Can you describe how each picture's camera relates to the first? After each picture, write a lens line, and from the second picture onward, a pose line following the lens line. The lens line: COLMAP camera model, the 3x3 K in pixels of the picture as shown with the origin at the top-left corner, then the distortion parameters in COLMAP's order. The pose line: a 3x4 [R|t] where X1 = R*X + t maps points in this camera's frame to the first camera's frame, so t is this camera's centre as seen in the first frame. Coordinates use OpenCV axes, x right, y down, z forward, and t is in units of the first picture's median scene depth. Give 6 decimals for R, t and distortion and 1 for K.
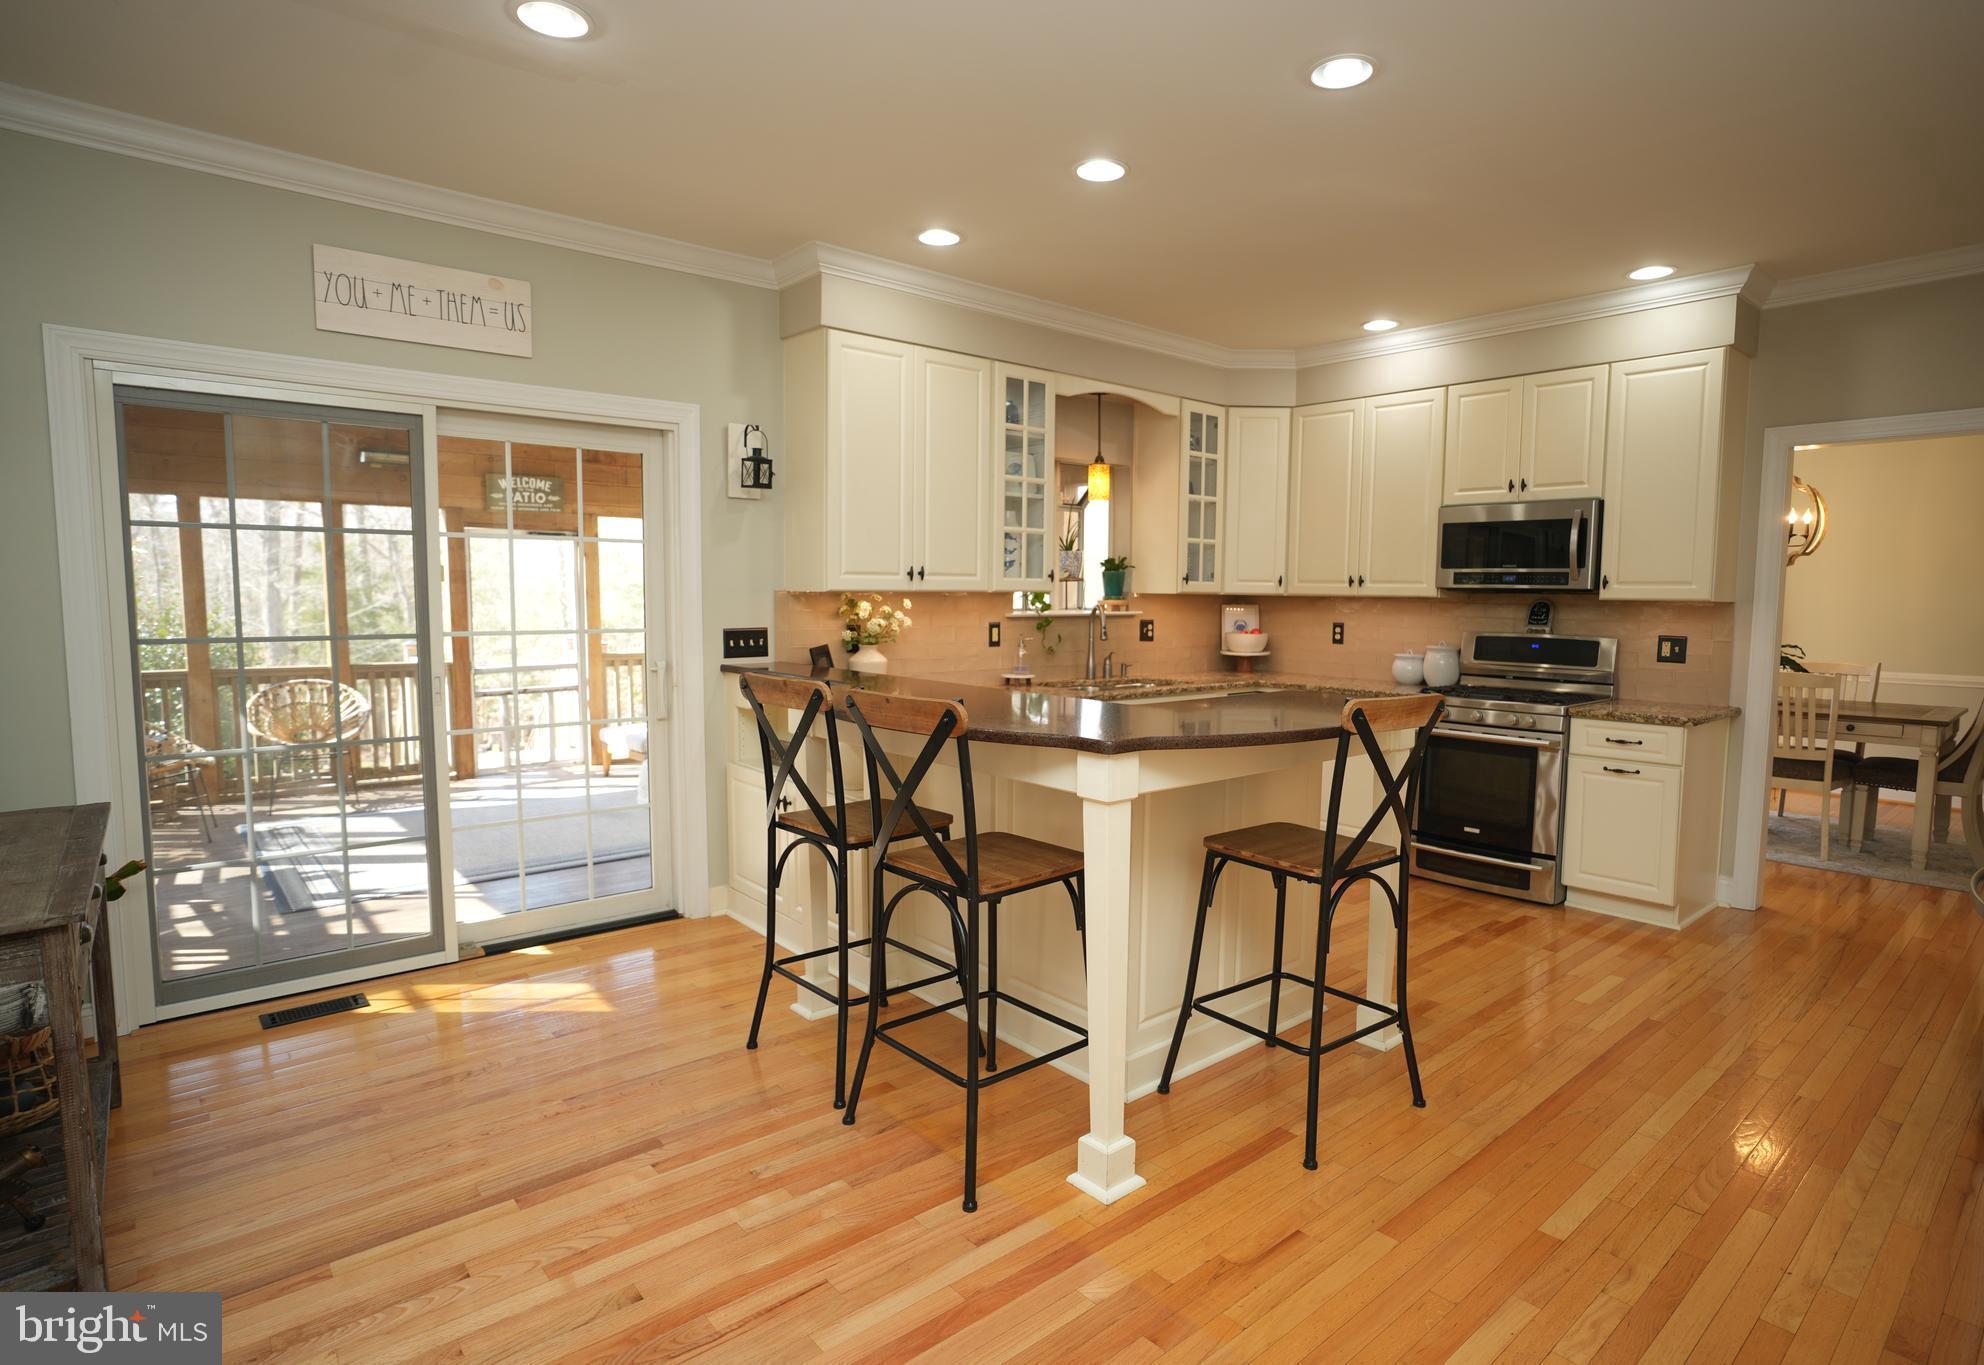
lens RADIAL K [[1019.8, 0, 1032.3], [0, 1019.8, 700.1], [0, 0, 1]] dist [-0.031711, 0.002015]
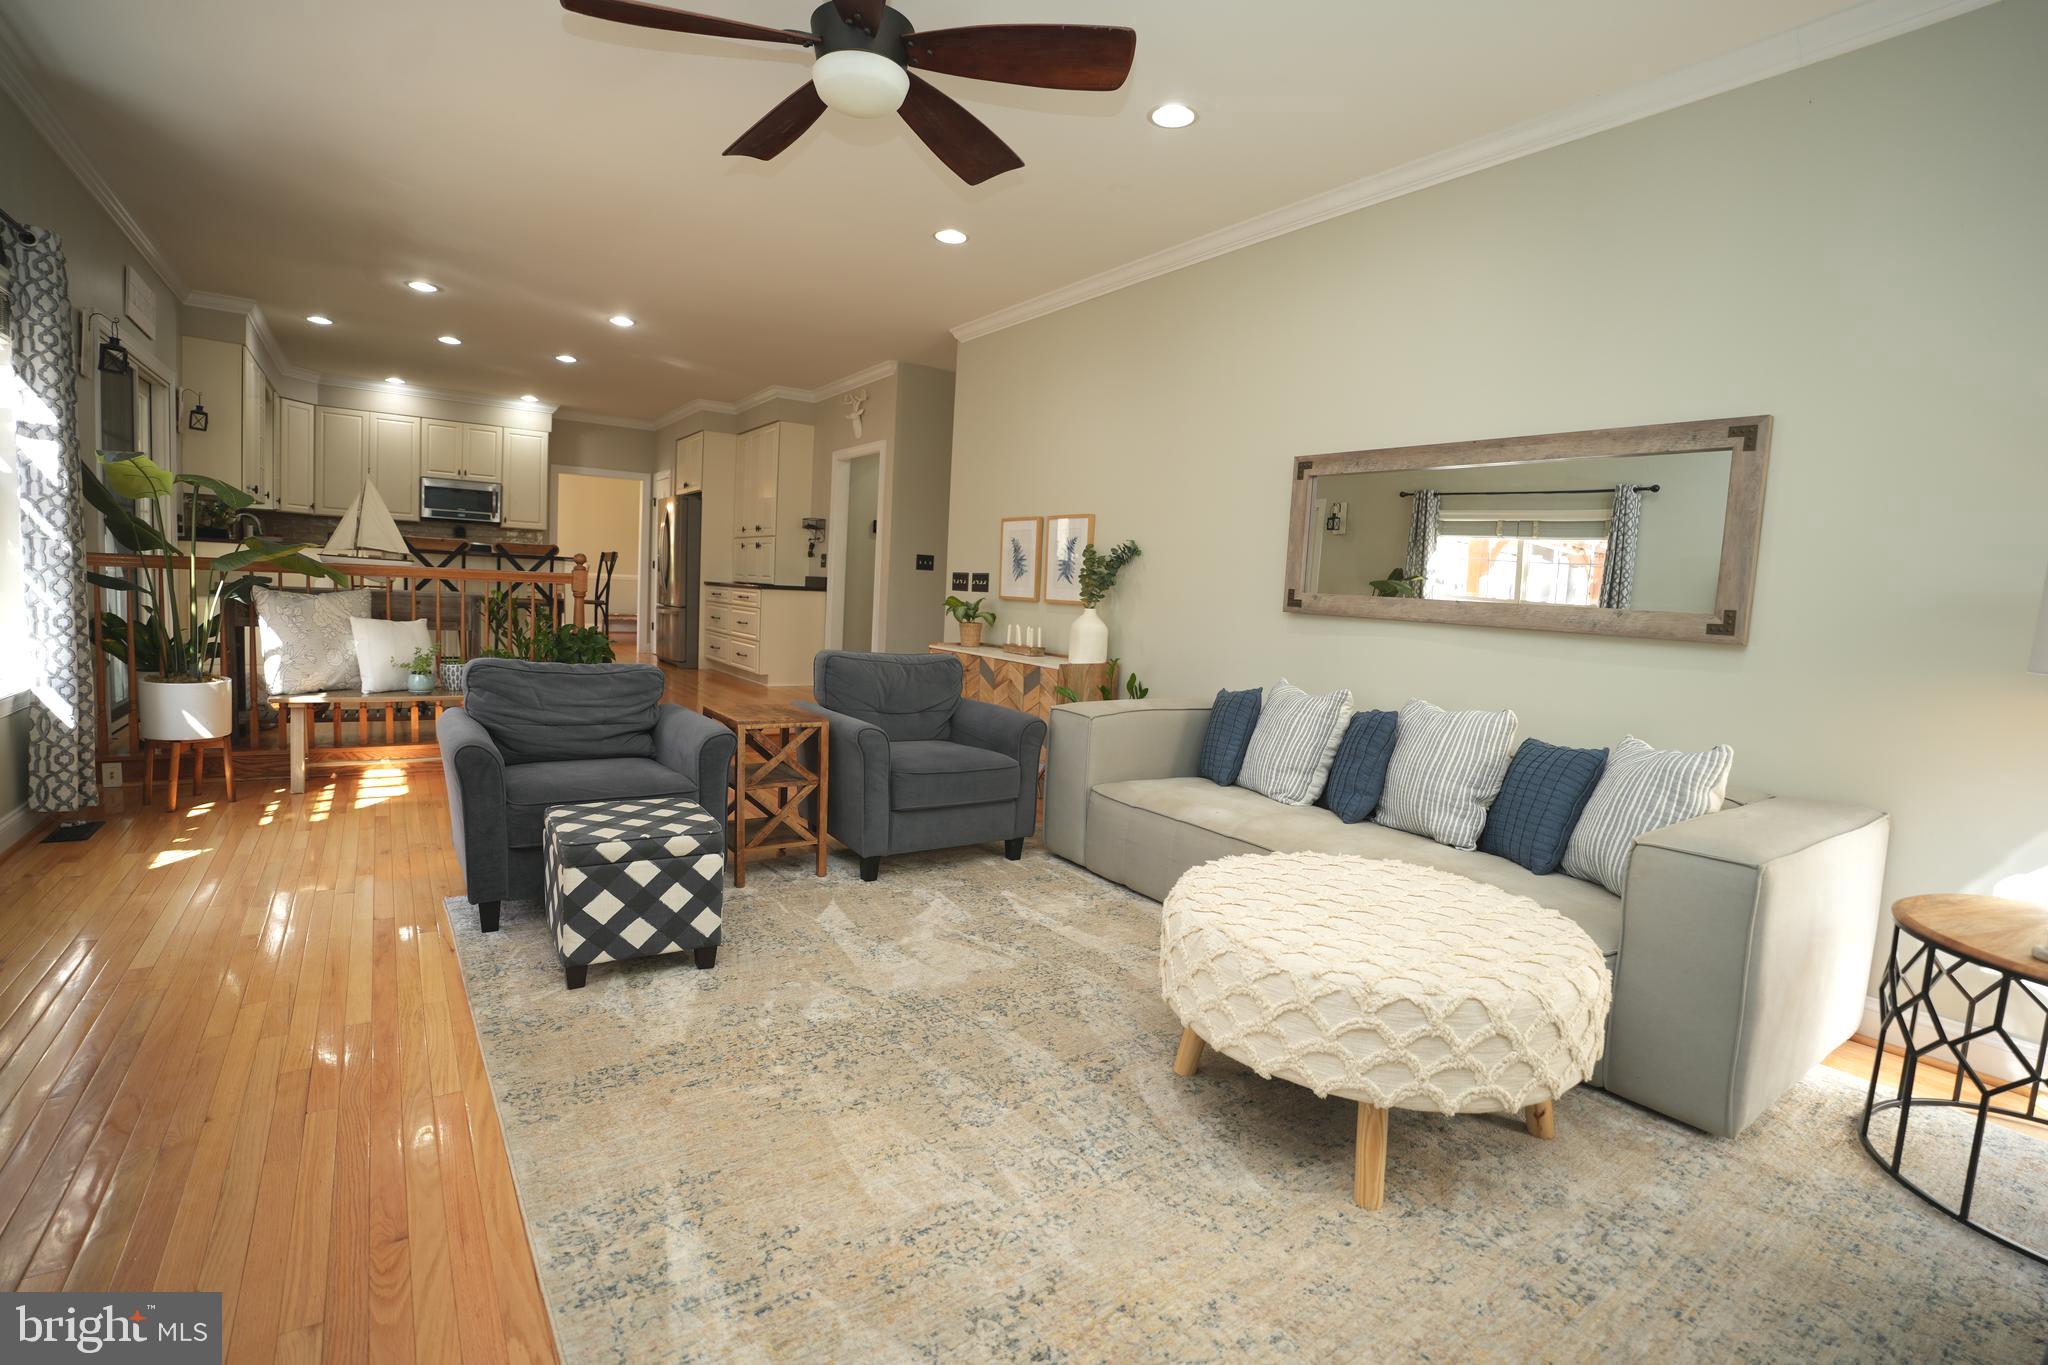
lens RADIAL K [[937.4, 0, 1016.8], [0, 937.4, 682.0], [0, 0, 1]] dist [-0.065830, 0.015977]
pose [[0.115453, -0.102890, 0.987970, -1.409166], [0.051951, 0.993885, 0.097435, 0.108104], [-0.991953, 0.040077, 0.120092, -0.412596]]
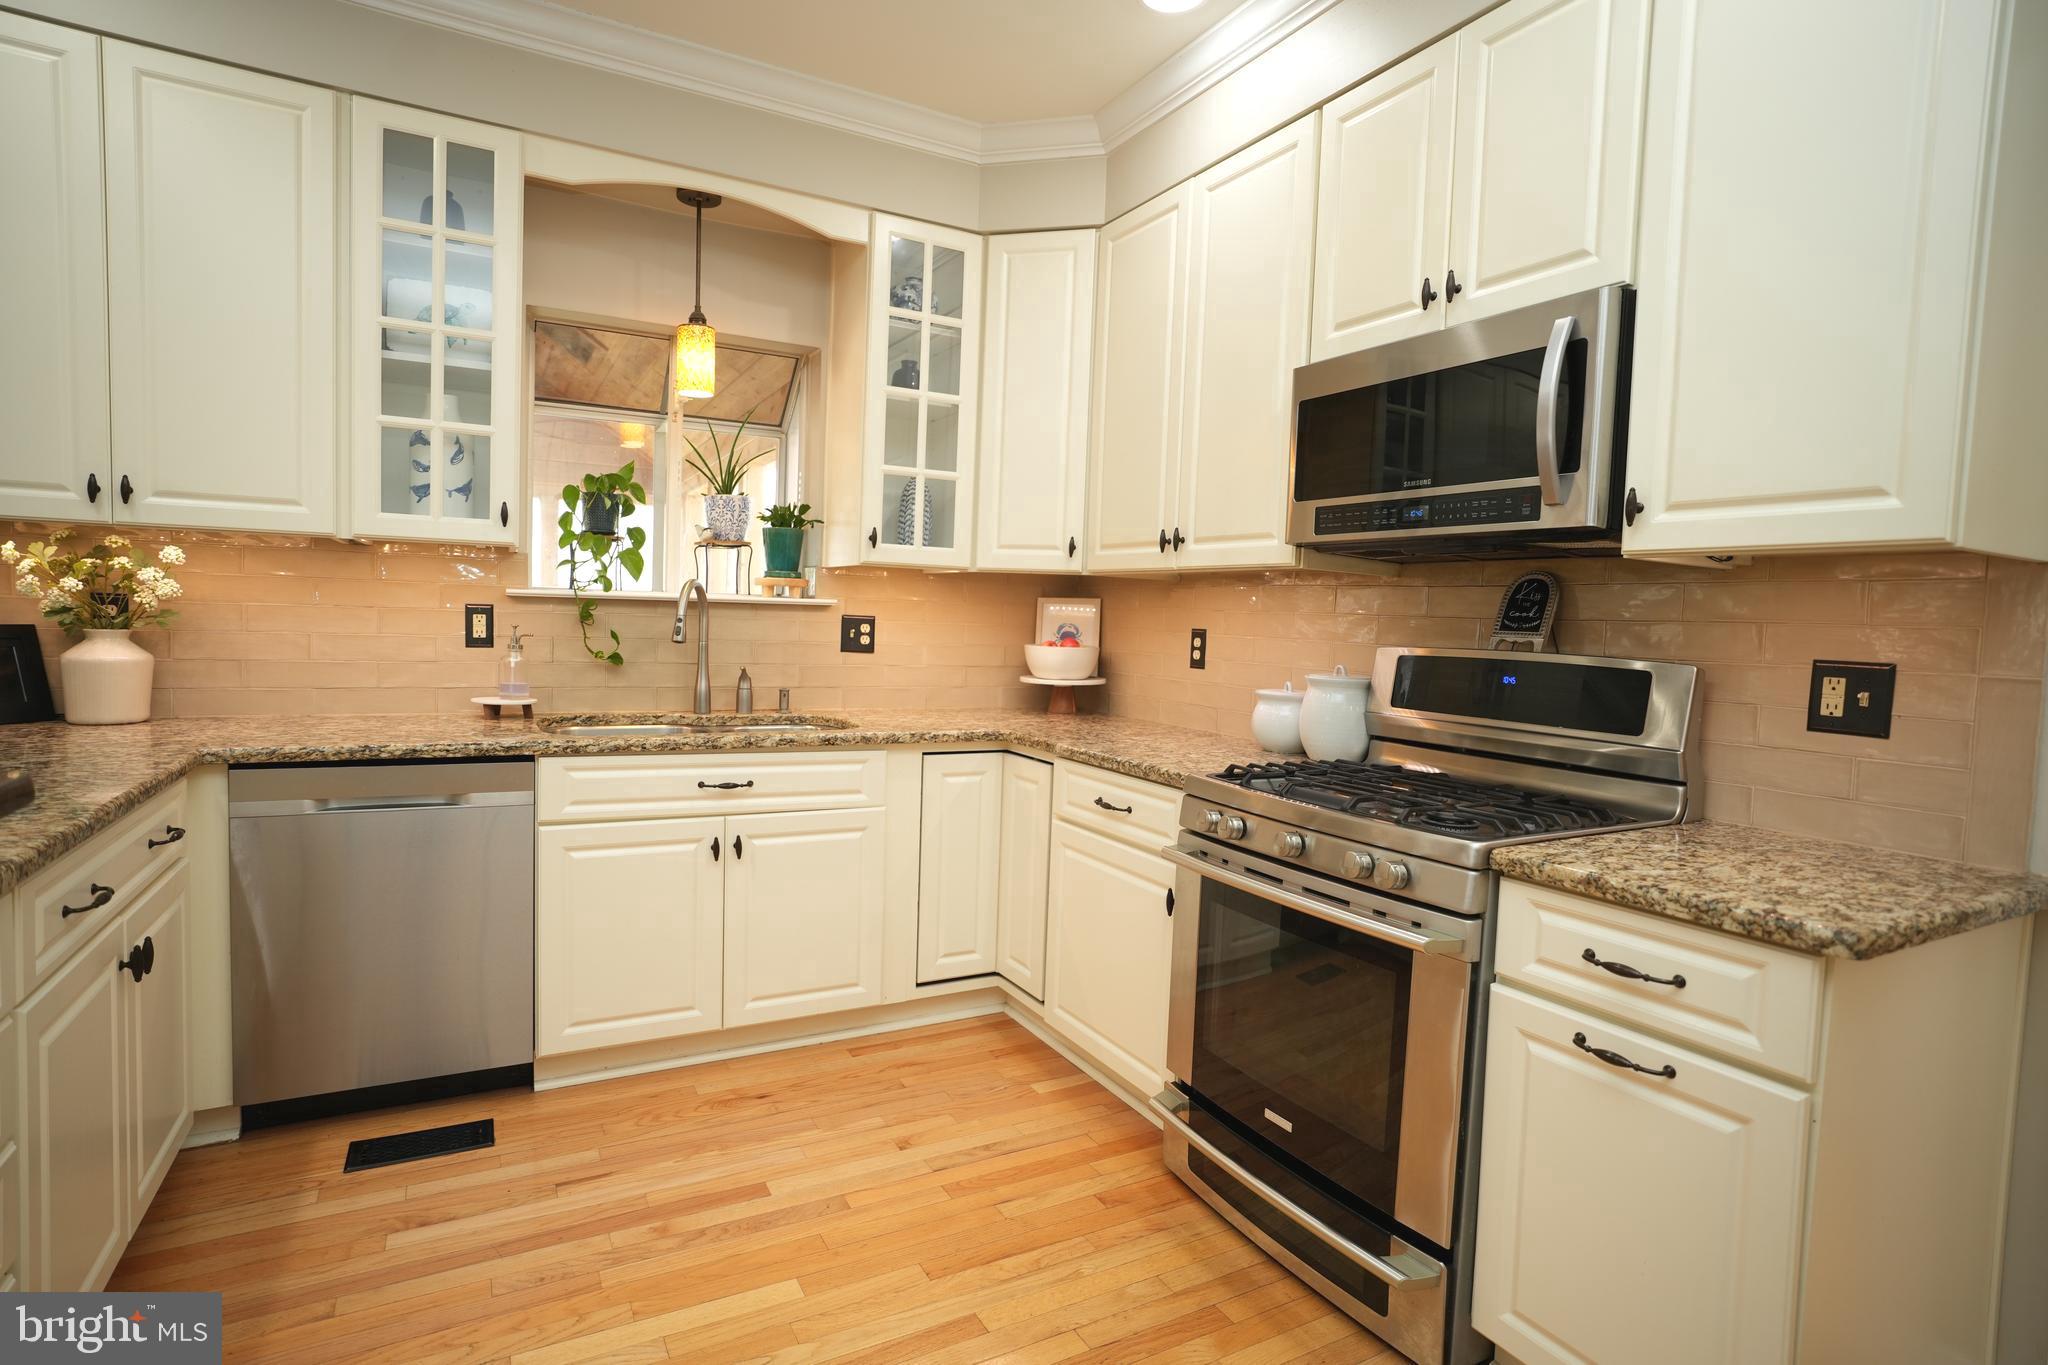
lens RADIAL K [[1041.2, 0, 1014.8], [0, 1041.2, 682.0], [0, 0, 1]] dist [-0.034401, 0.023268]
pose [[0.973928, 0.037198, -0.223789, 0.417773], [-0.047540, 0.998027, -0.041004, -0.026445], [0.221822, 0.050574, 0.973775, 0.565157]]
